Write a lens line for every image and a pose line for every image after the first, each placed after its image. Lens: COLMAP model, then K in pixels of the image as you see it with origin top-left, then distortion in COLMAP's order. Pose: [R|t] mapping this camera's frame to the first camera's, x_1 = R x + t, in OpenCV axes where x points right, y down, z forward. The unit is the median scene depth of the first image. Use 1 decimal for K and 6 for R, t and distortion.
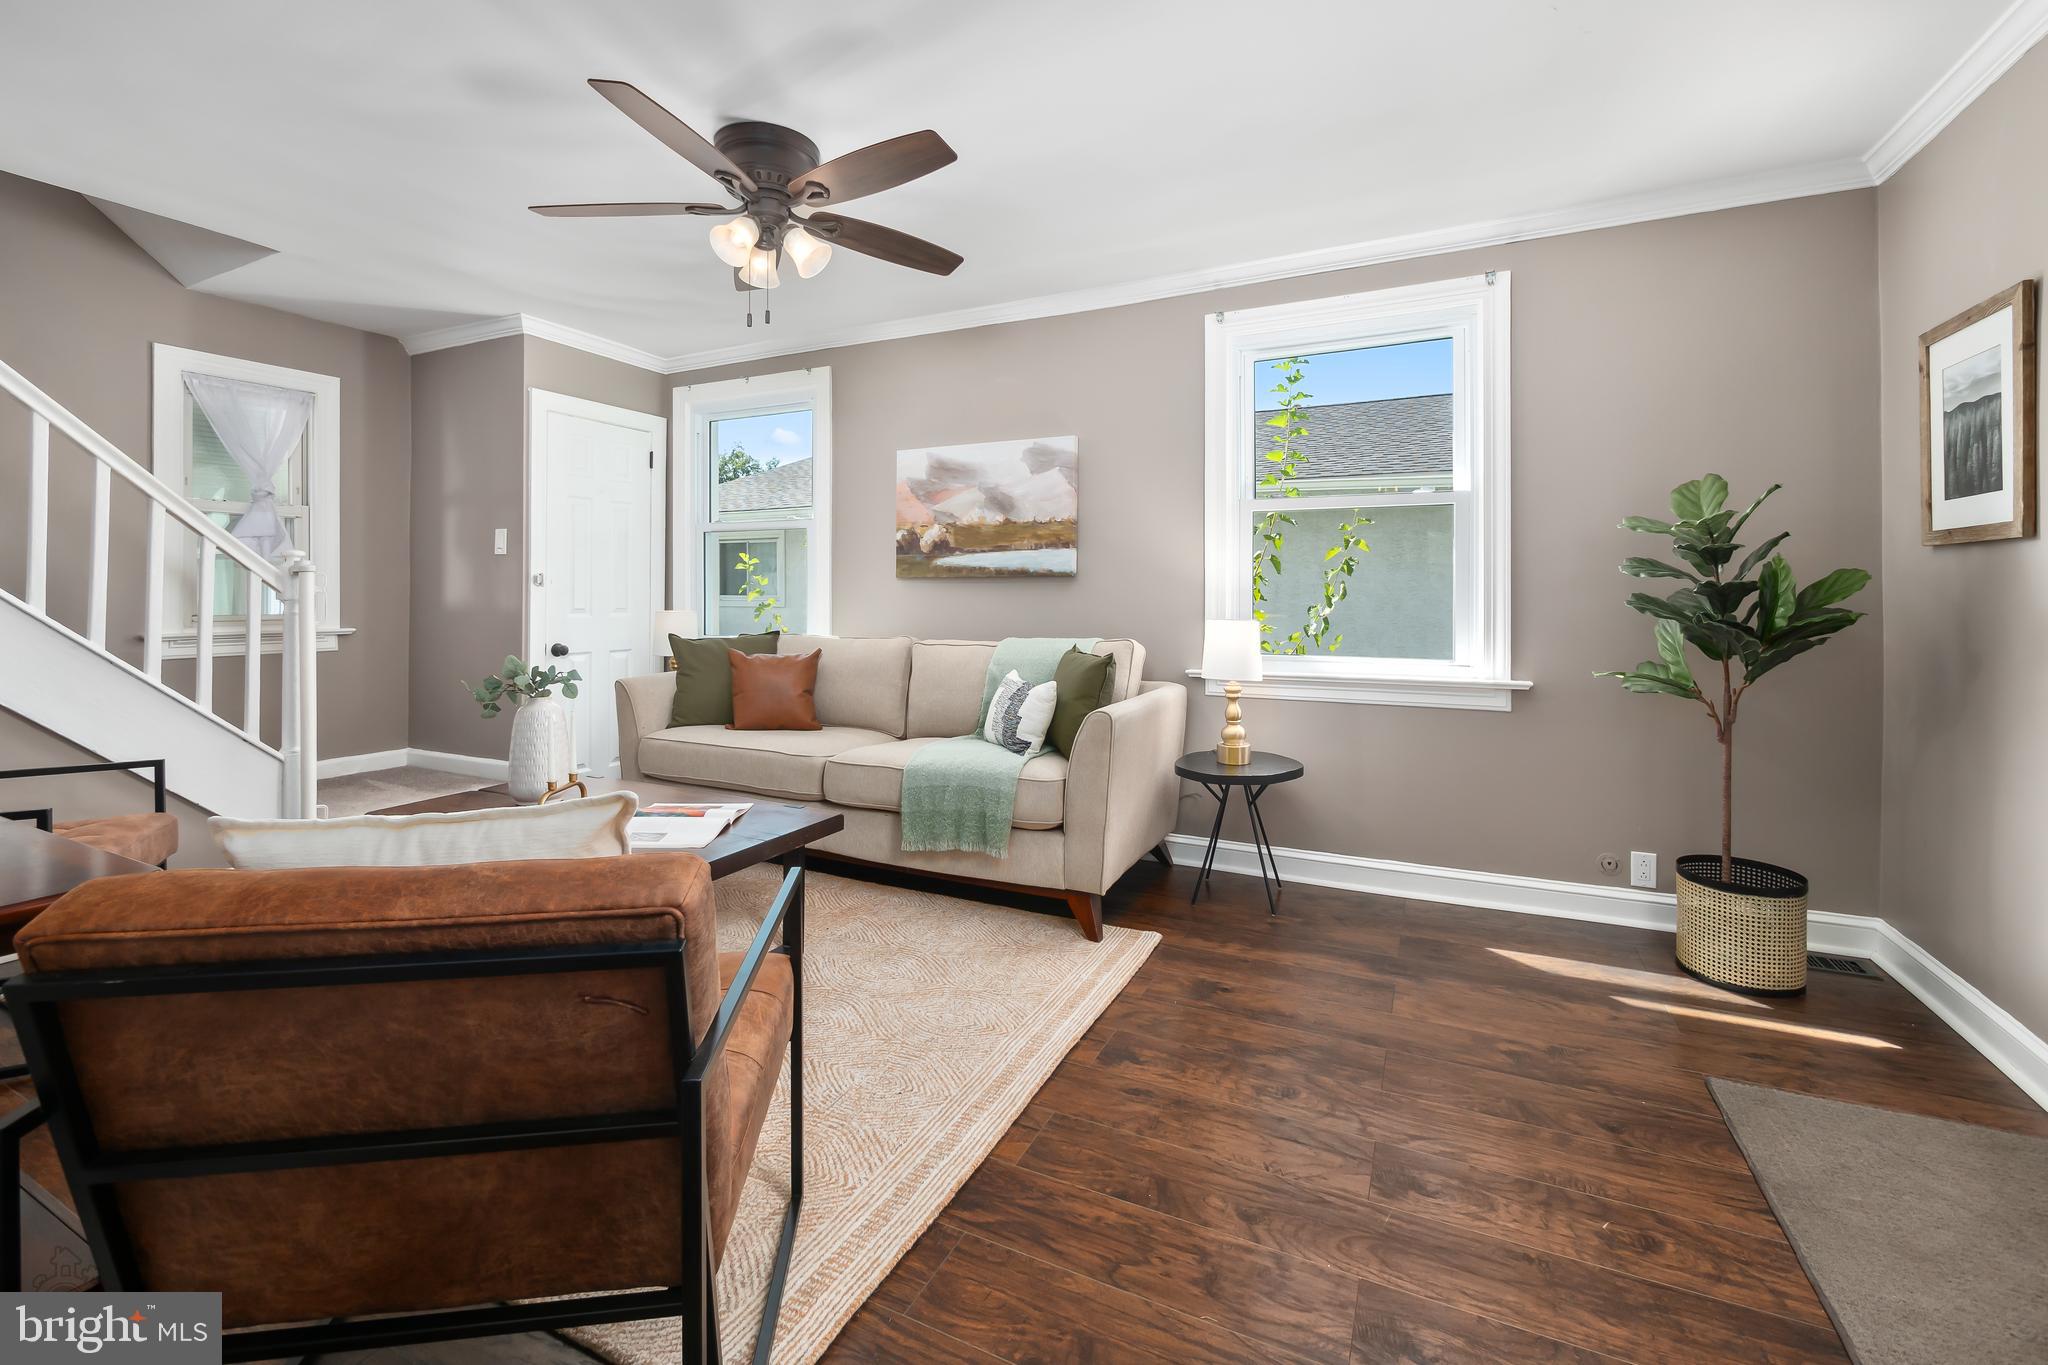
lens RADIAL K [[871.3, 0, 1020.0], [0, 871.3, 587.7], [0, 0, 1]] dist [0.001428, 0.000518]
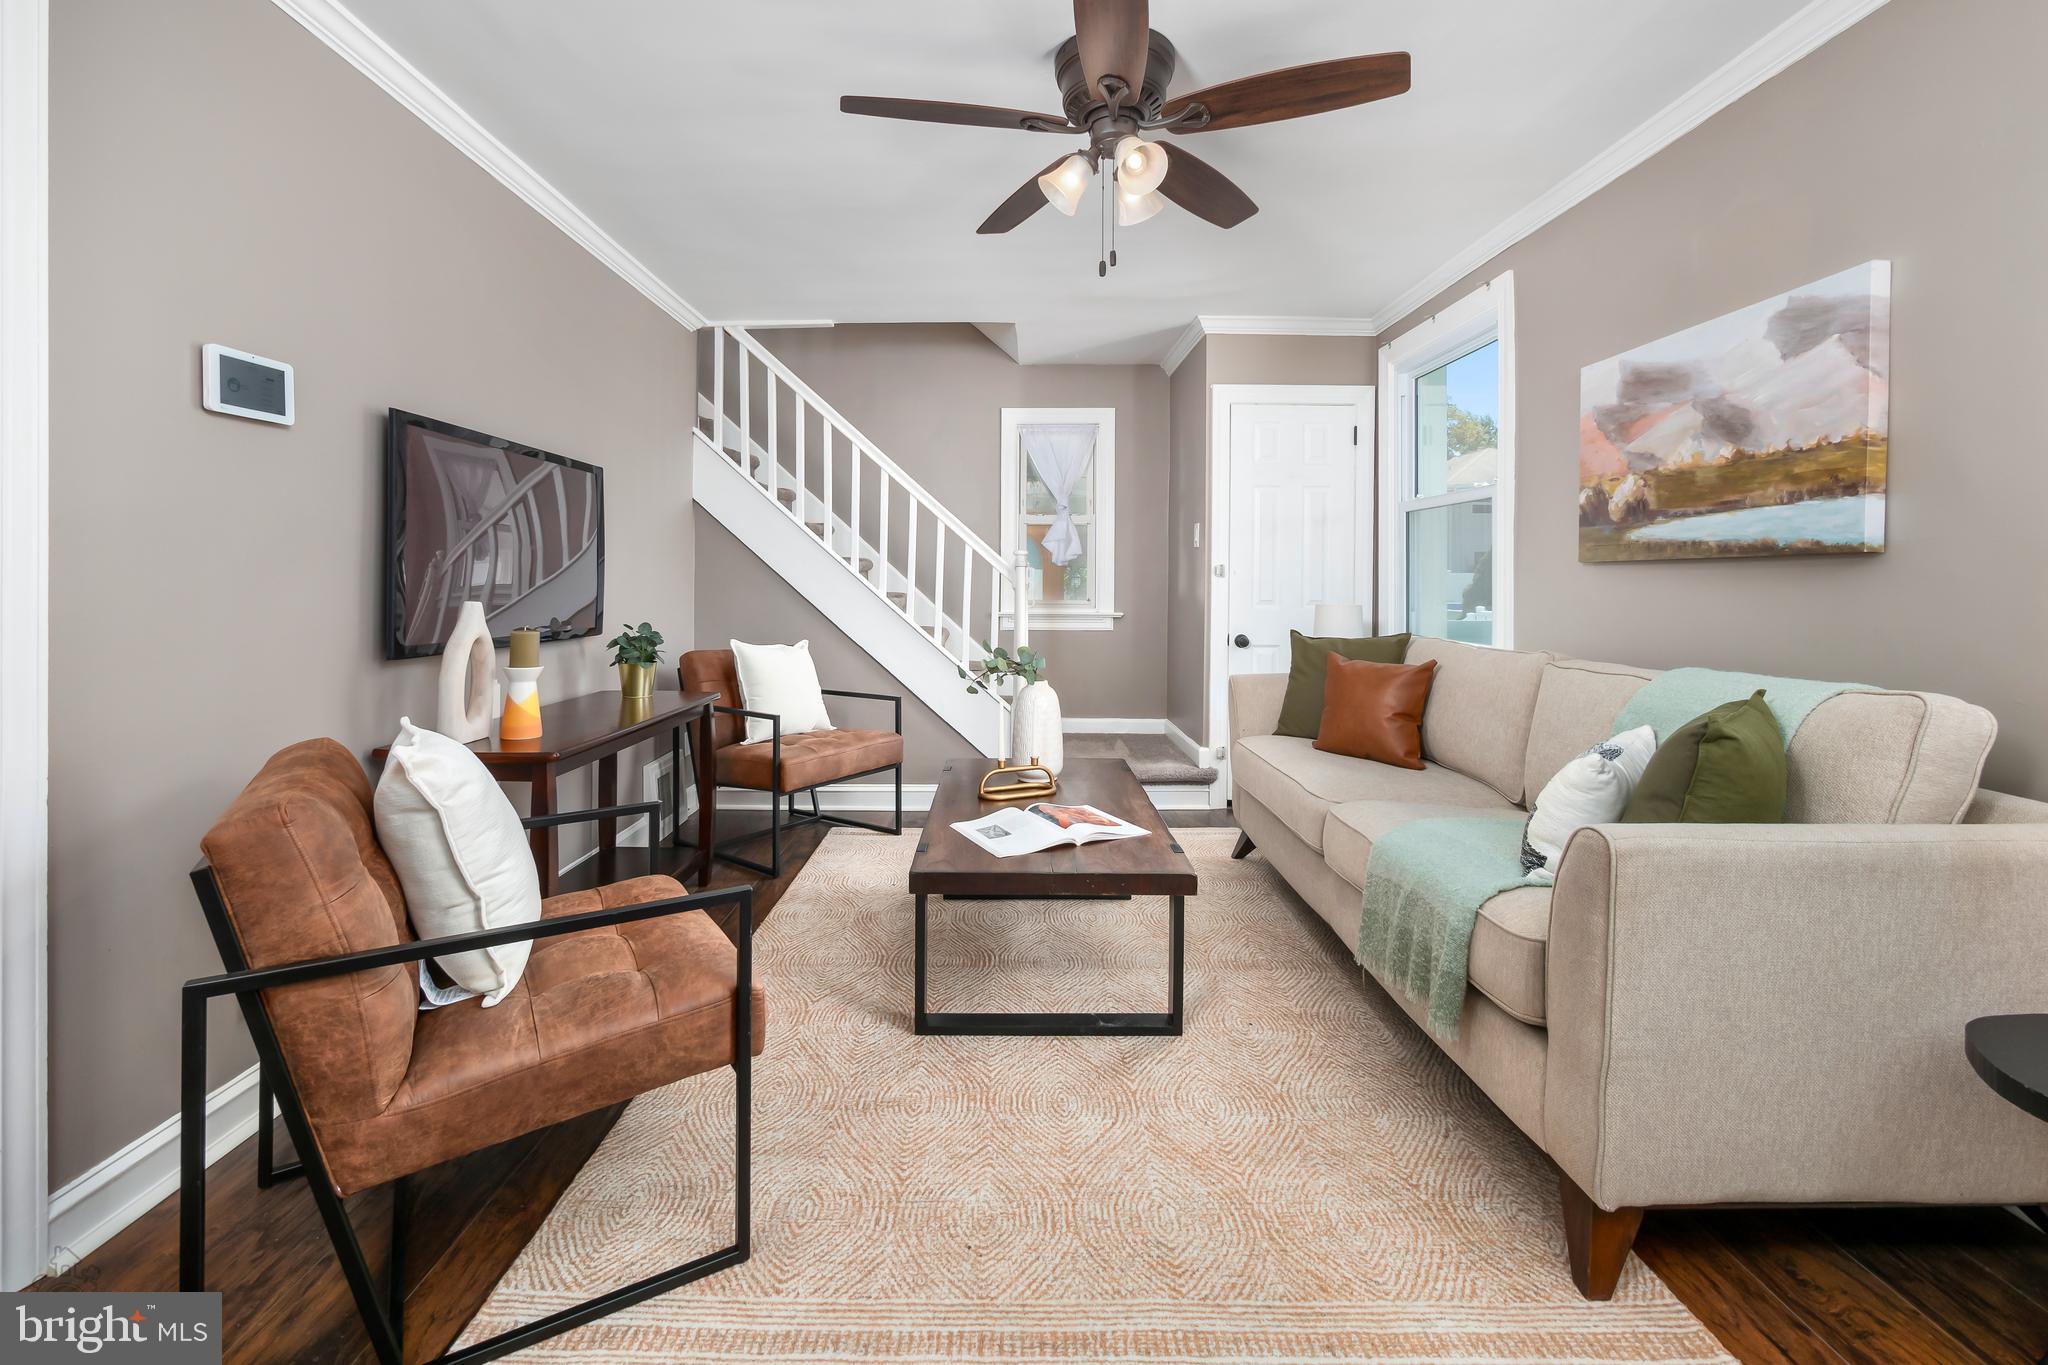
lens RADIAL K [[871.3, 0, 1020.0], [0, 871.3, 587.7], [0, 0, 1]] dist [0.001428, 0.000518]
pose [[0.455332, 0.006708, -0.890296, 0.262123], [0.004058, 0.999946, 0.009610, -0.000372], [0.890312, -0.007989, 0.455280, 0.339416]]
